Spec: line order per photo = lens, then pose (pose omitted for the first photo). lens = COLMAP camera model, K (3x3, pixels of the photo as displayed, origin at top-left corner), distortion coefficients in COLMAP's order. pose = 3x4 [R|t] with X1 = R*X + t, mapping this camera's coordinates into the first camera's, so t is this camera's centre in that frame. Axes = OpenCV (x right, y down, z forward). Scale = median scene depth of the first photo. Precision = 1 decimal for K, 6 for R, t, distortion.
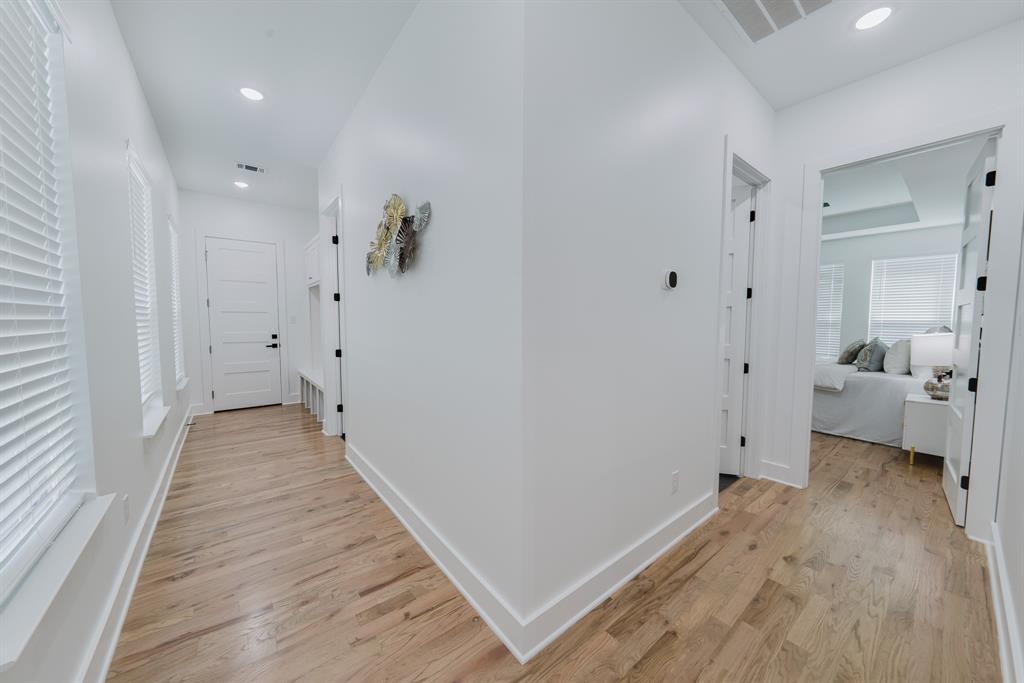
lens RADIAL K [[357.6, 0, 507.0], [0, 357.6, 342.3], [0, 0, 1]] dist [-0.006369, 0.000222]
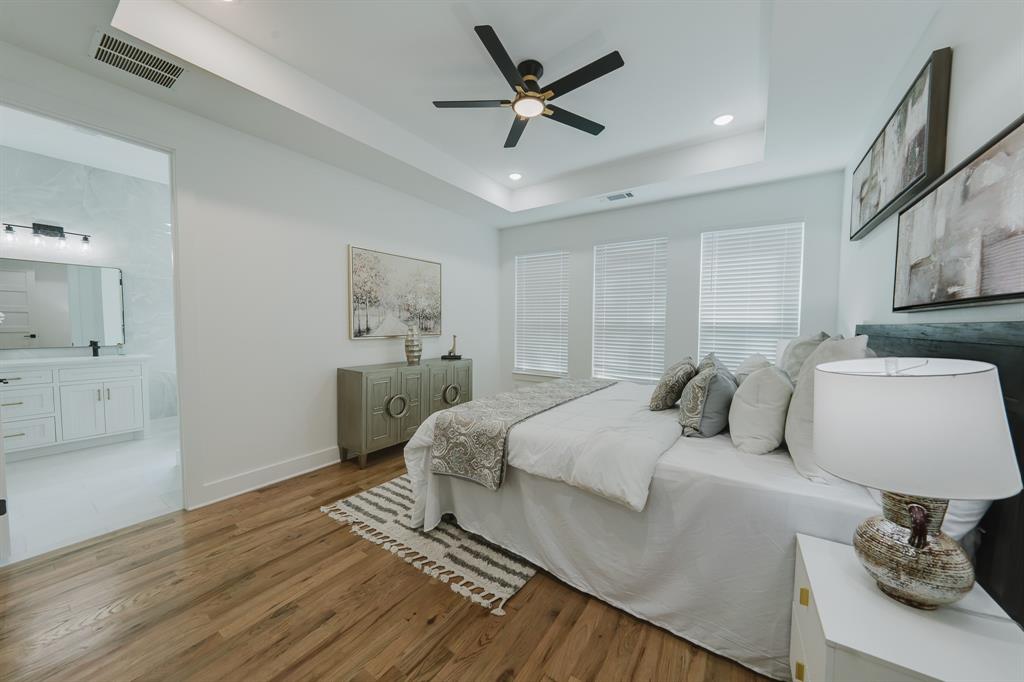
lens RADIAL K [[357.6, 0, 509.2], [0, 357.6, 341.2], [0, 0, 1]] dist [-0.006369, 0.000222]
pose [[0.954422, -0.010704, 0.298270, 0.648589], [0.015897, 0.999761, -0.014992, -0.030268], [-0.298038, 0.019050, 0.954364, 0.635921]]
